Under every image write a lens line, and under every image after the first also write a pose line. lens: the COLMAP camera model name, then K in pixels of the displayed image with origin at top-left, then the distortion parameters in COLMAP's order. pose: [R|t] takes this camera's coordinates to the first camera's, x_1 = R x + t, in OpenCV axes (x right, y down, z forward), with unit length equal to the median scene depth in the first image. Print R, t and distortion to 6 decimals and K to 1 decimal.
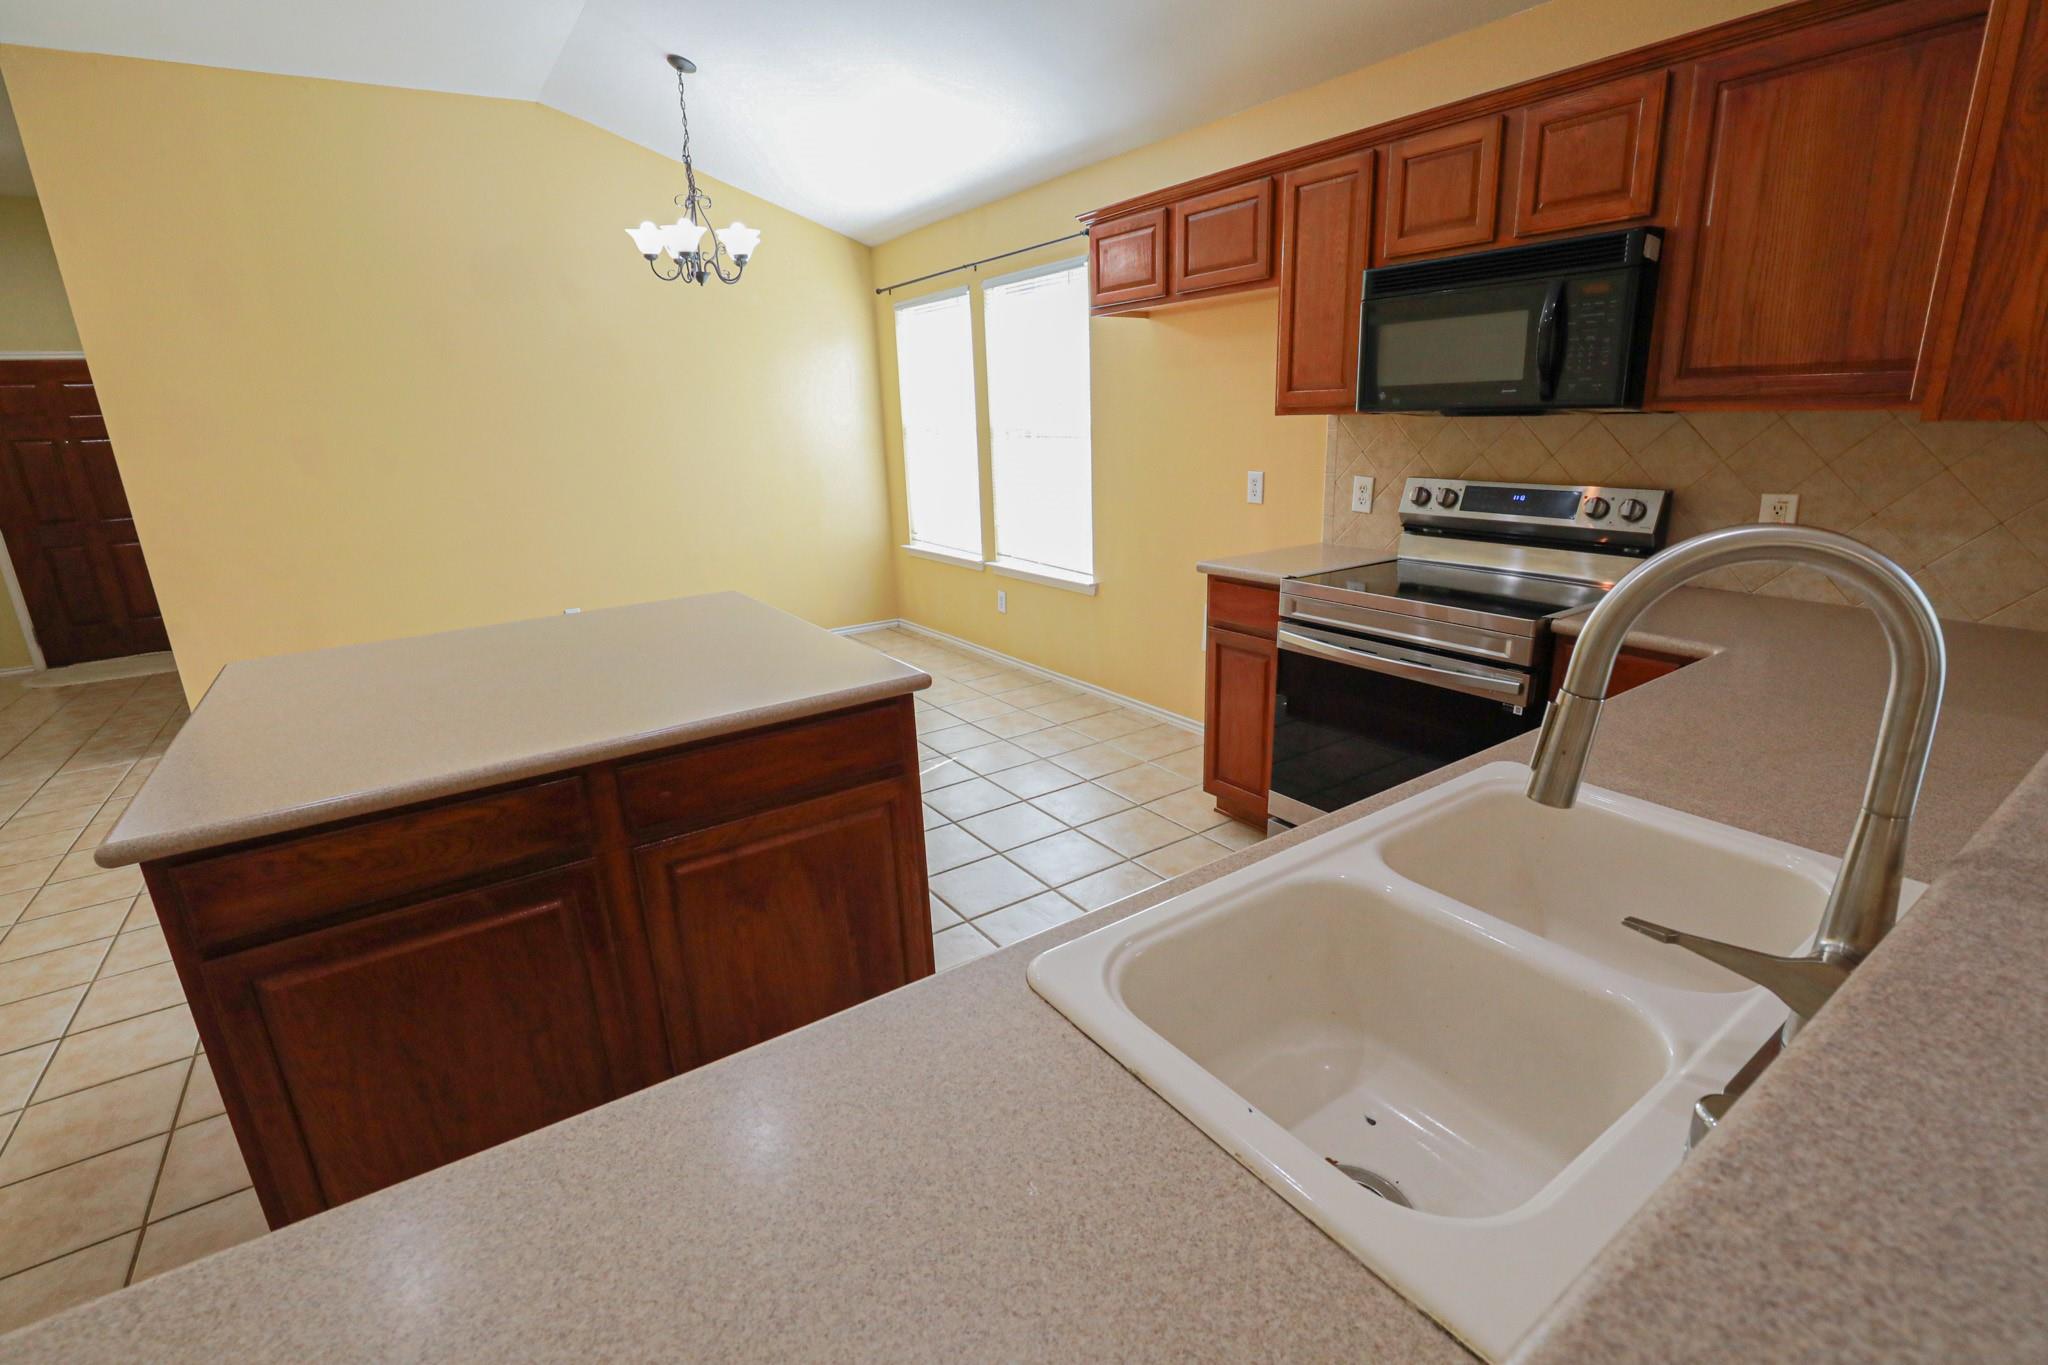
lens RADIAL K [[946.5, 0, 1024.0], [0, 946.5, 682.5], [0, 0, 1]] dist [-0.004528, -0.000582]
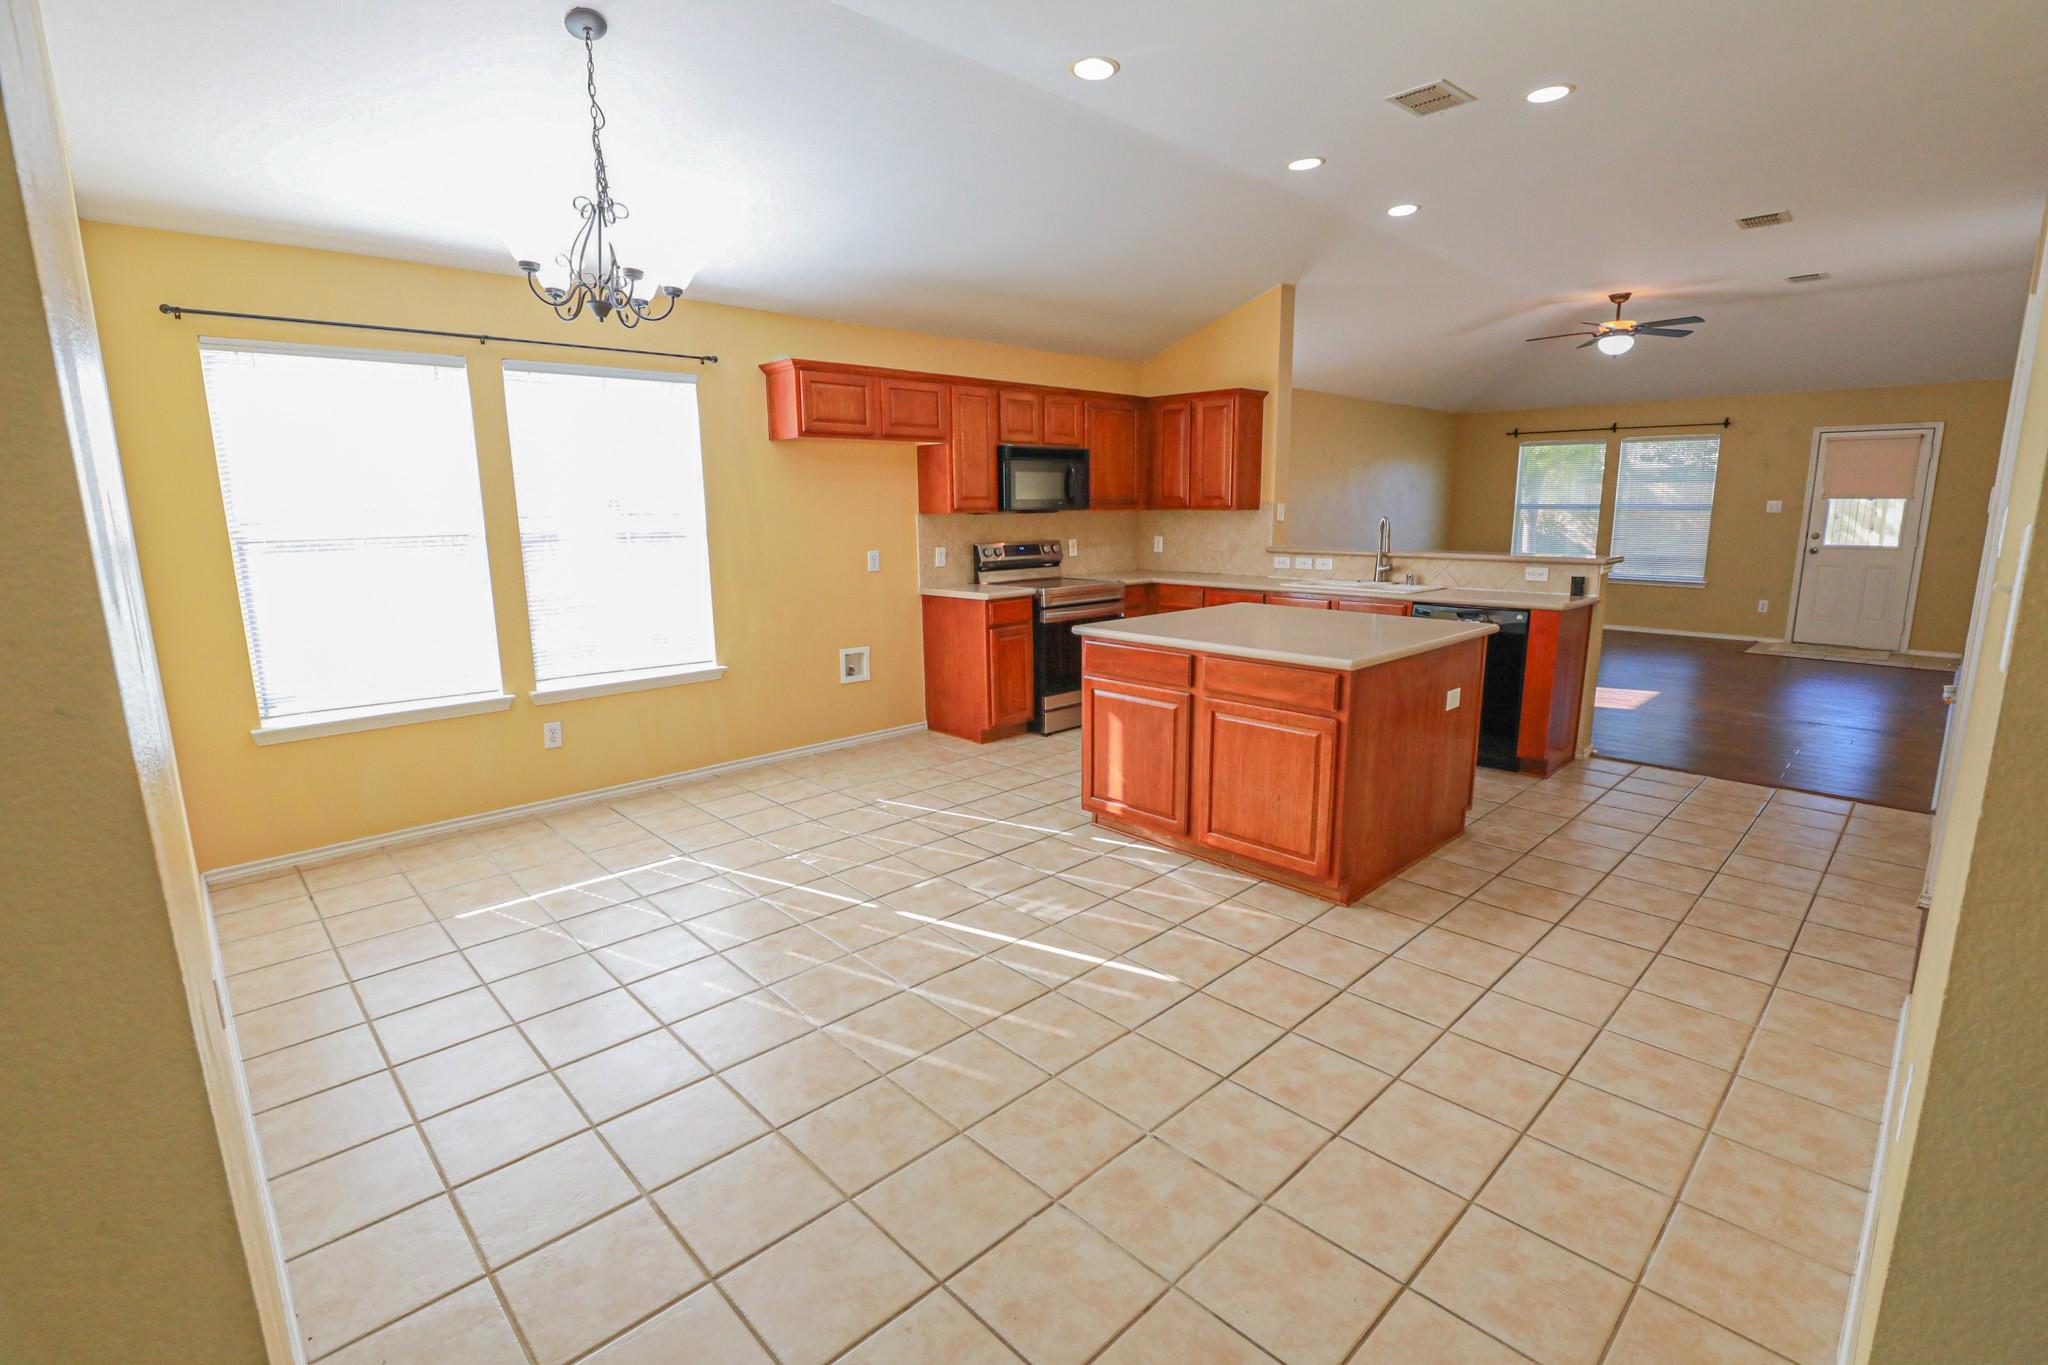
lens RADIAL K [[946.5, 0, 1024.0], [0, 946.5, 682.5], [0, 0, 1]] dist [-0.004528, -0.000582]
pose [[-0.167325, -0.136851, 0.976358, -1.083211], [0.299836, 0.936347, 0.182628, -0.188171], [-0.939202, 0.323306, -0.115642, 0.832533]]
